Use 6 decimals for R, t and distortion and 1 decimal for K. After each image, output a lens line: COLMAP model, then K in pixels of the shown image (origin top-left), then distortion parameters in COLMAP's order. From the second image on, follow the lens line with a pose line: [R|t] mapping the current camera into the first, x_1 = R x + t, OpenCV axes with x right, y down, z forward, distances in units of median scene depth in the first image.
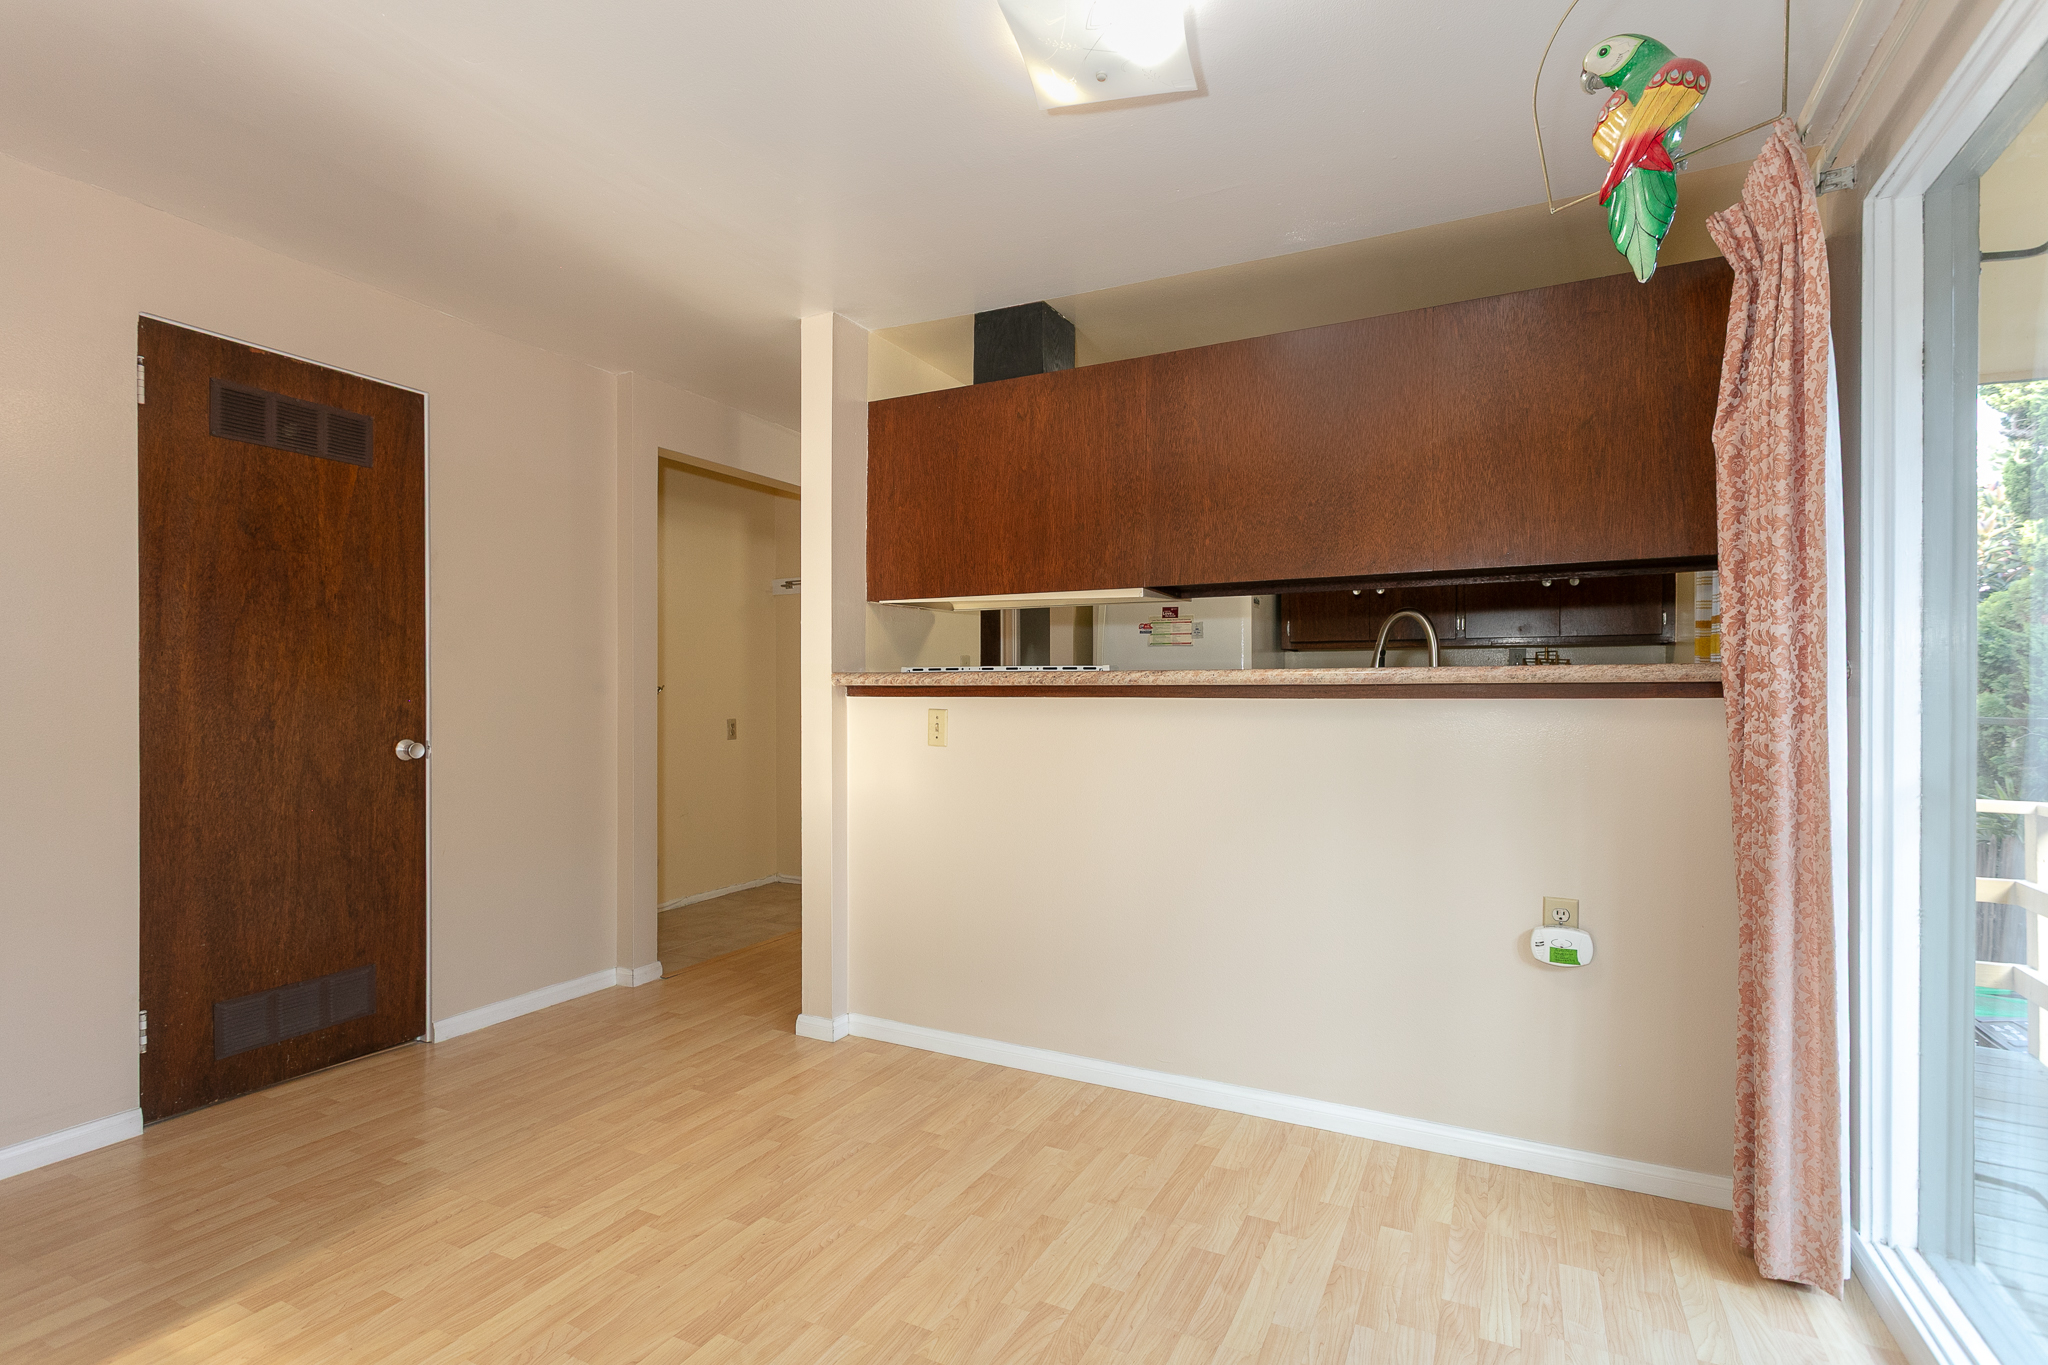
lens RADIAL K [[984.1, 0, 1024.0], [0, 984.1, 682.5], [0, 0, 1]] dist [0.004601, 0.000932]
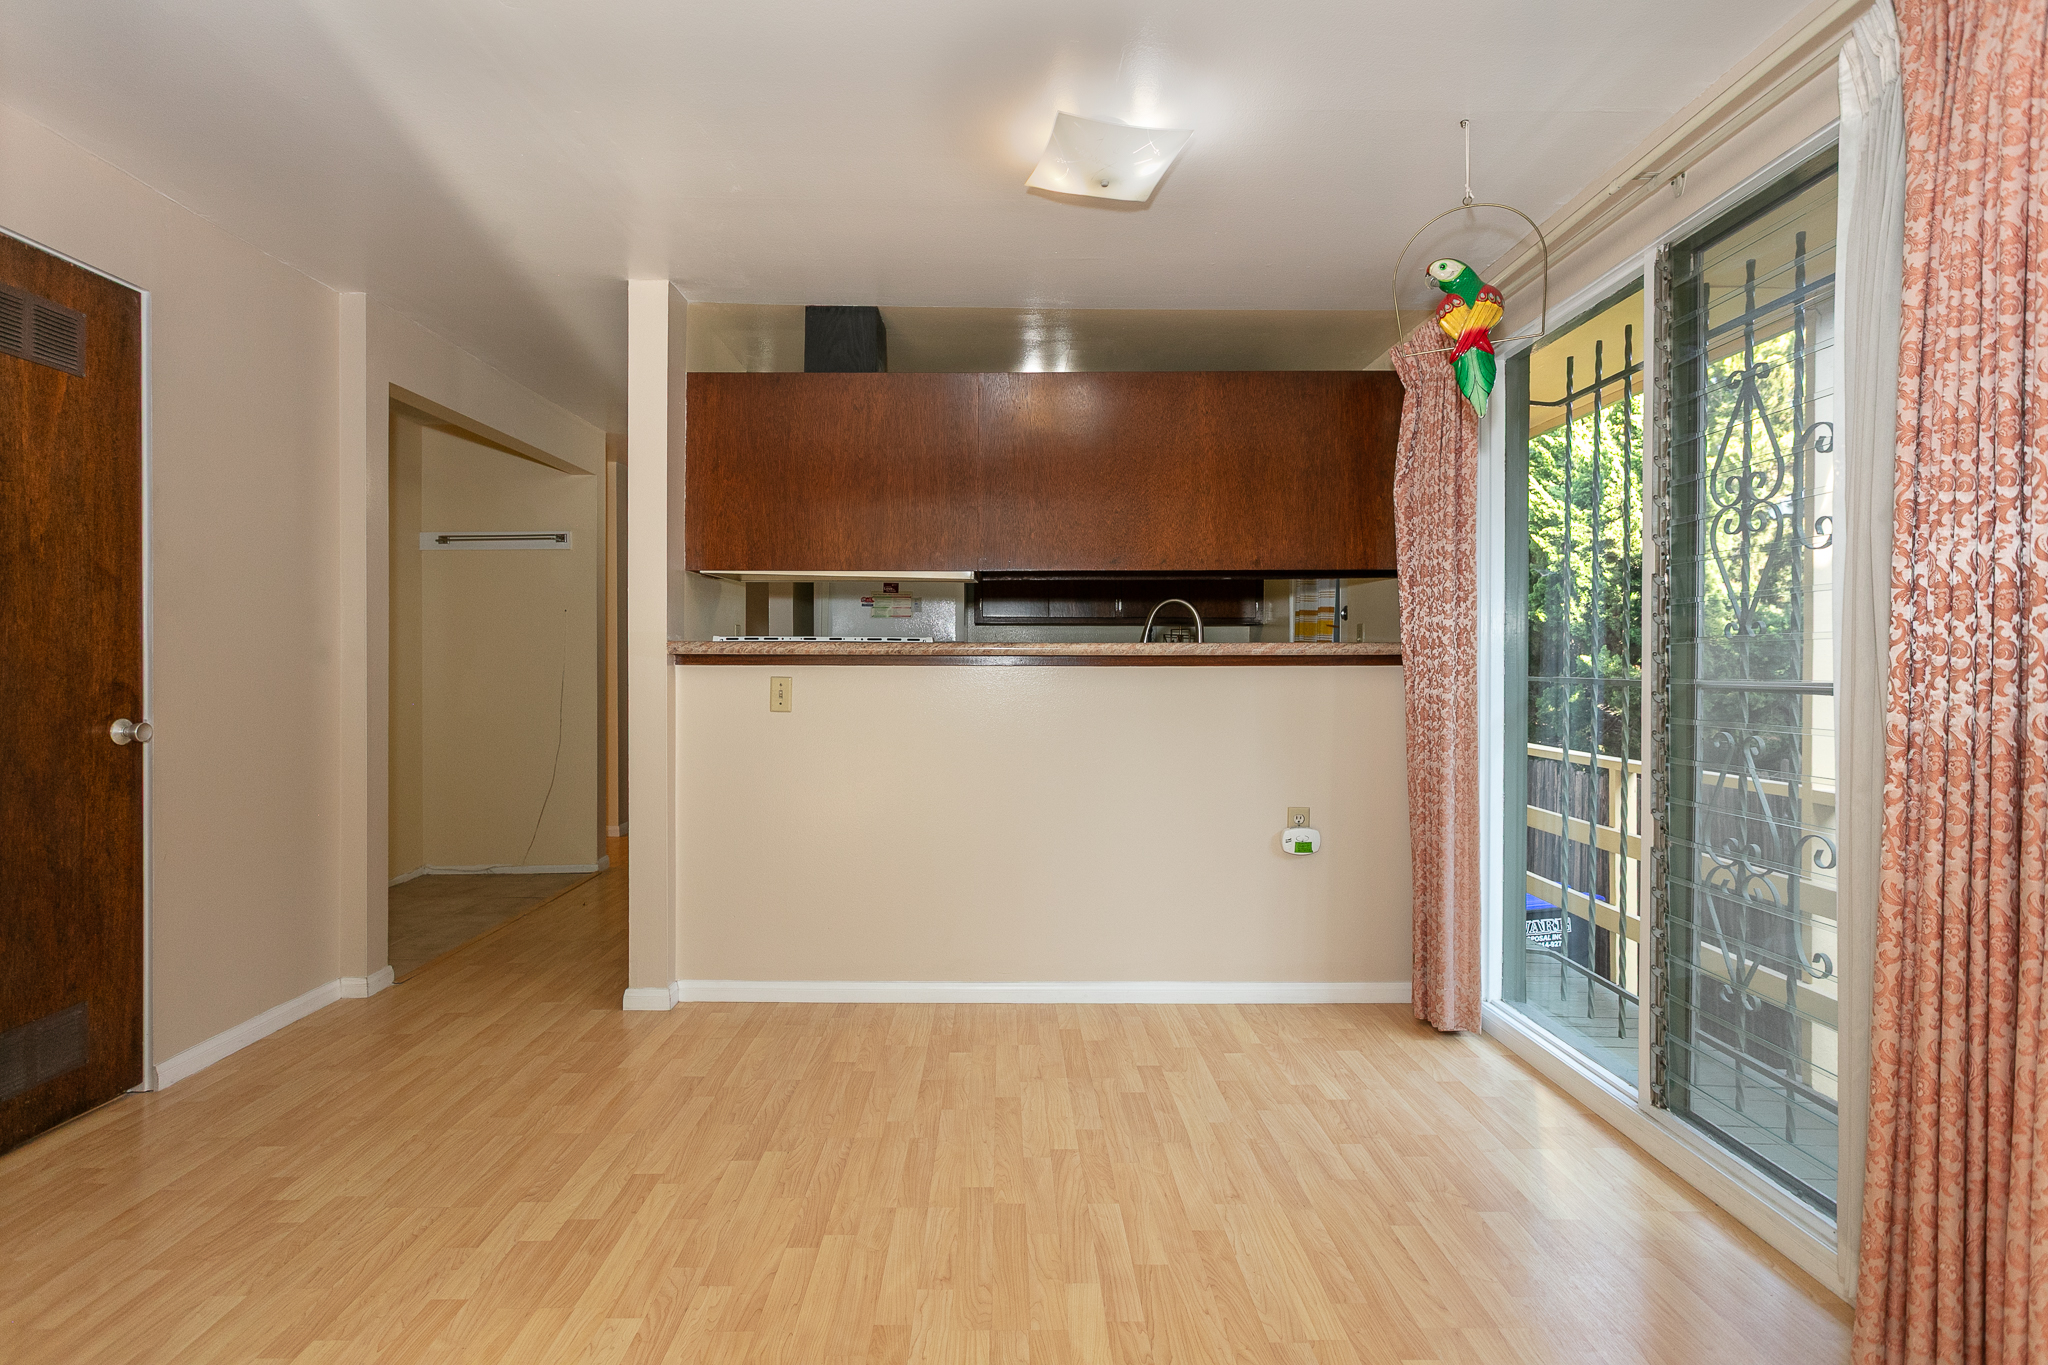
lens RADIAL K [[974.9, 0, 1020.4], [0, 974.9, 653.0], [0, 0, 1]] dist [0.000927, 0.001450]
pose [[0.888102, 0.005132, 0.459618, -0.352945], [-0.005361, 0.999985, -0.000807, 0.000579], [-0.459616, -0.001748, 0.888116, -0.046062]]
